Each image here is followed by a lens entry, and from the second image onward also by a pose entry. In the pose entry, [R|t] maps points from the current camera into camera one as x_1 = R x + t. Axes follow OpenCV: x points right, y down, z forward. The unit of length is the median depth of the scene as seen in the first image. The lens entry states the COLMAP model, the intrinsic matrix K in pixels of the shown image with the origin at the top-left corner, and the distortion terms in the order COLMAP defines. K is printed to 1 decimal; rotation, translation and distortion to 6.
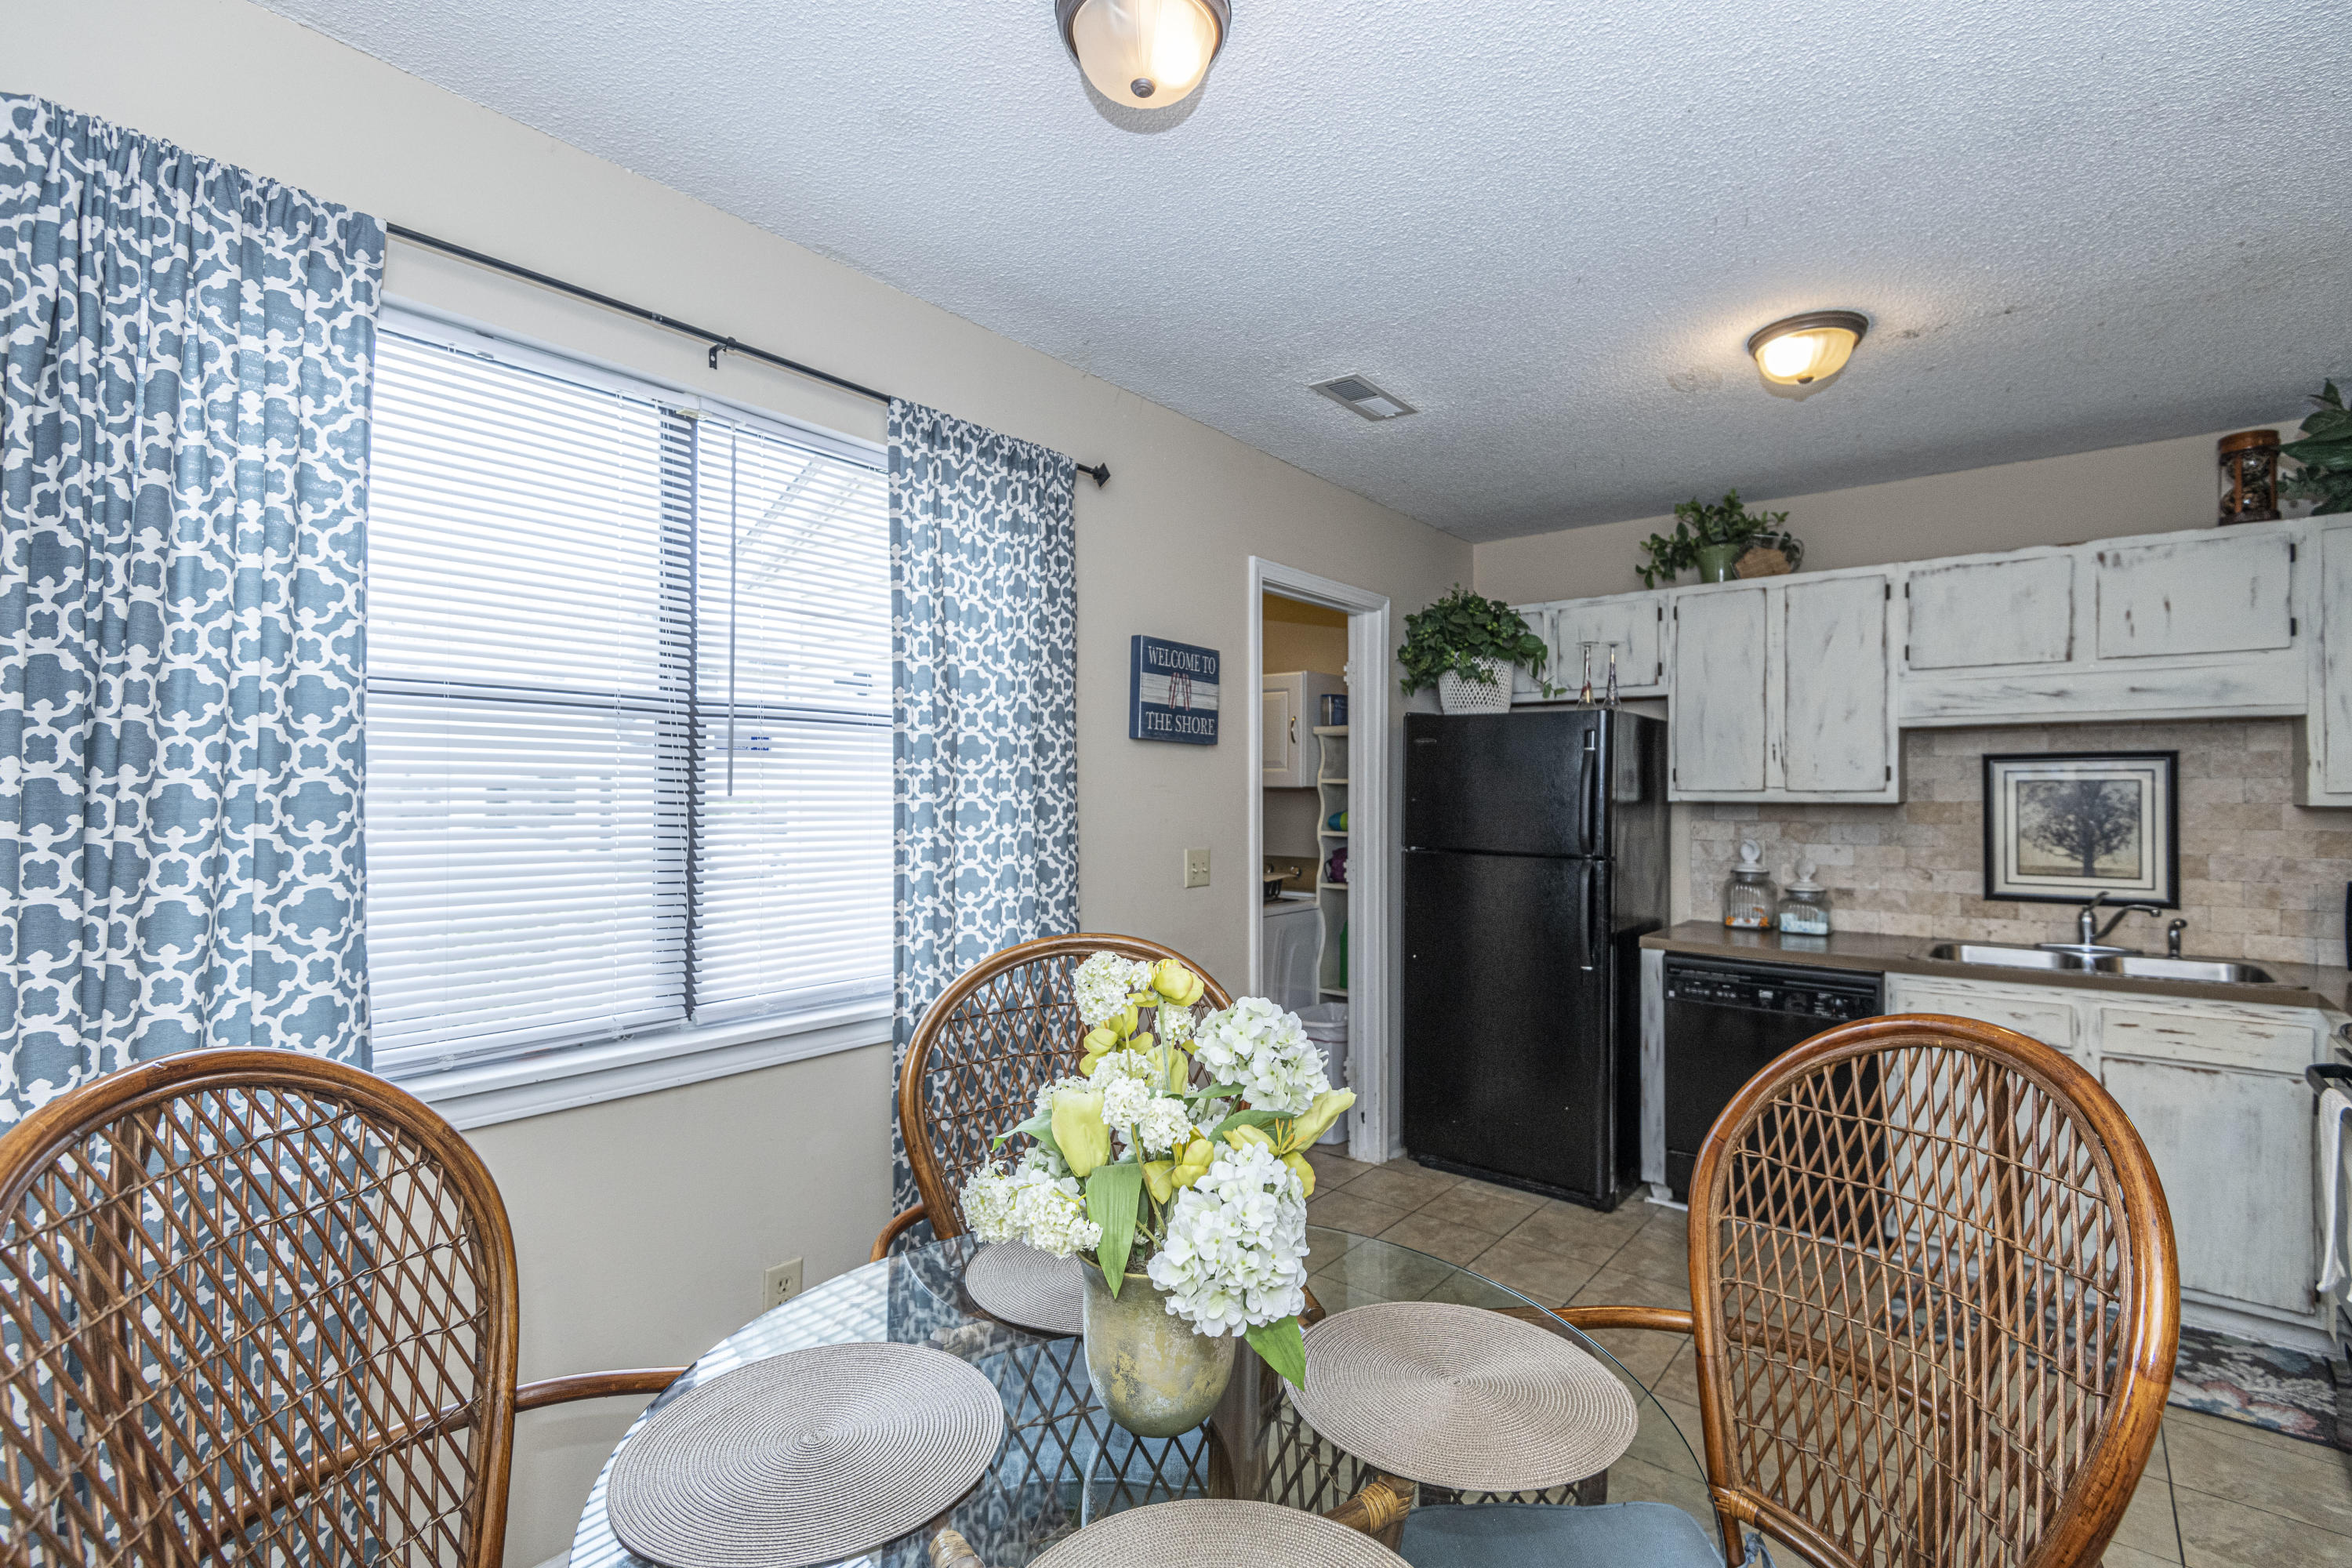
lens RADIAL K [[1083.5, 0, 1186.4], [0, 1083.5, 789.6], [0, 0, 1]] dist [-0.001067, -0.000598]
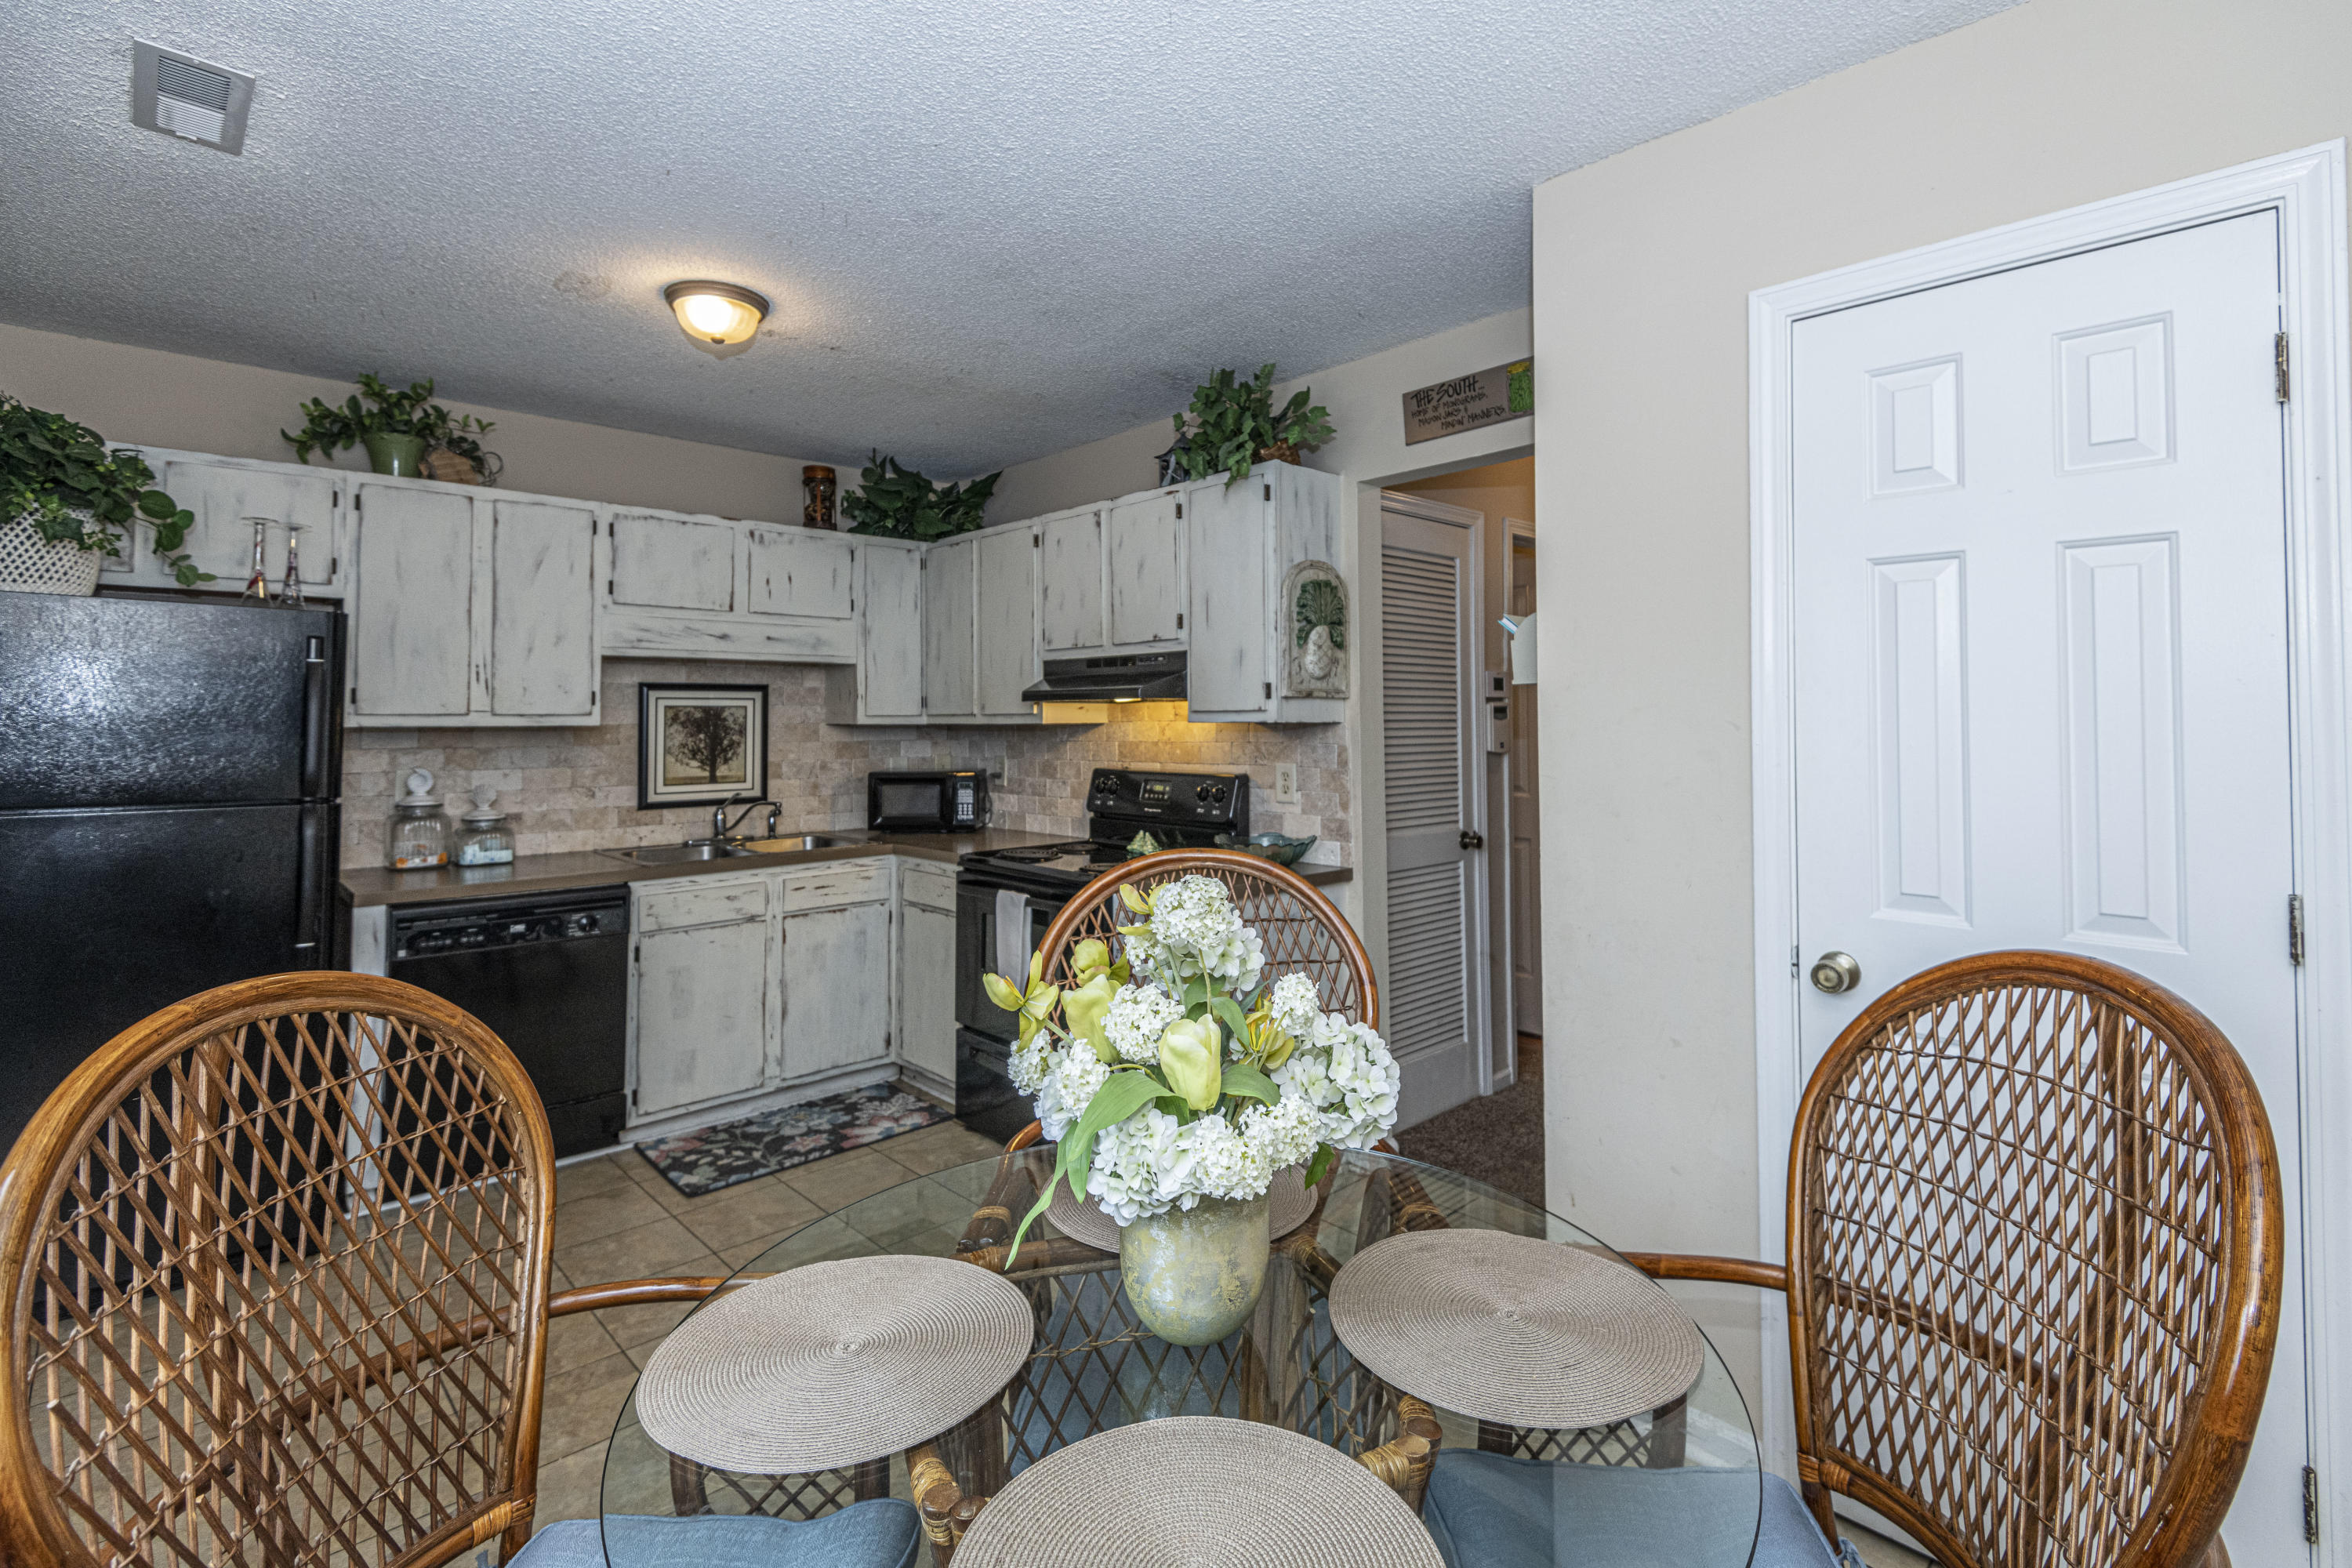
lens RADIAL K [[1043.5, 0, 1251.0], [0, 1043.5, 694.9], [0, 0, 1]] dist [-0.000875, -0.010759]
pose [[0.088264, 0.018679, 0.995922, -0.314380], [-0.000203, 0.999824, -0.018734, 0.000805], [-0.996097, 0.001451, 0.088253, 0.271286]]
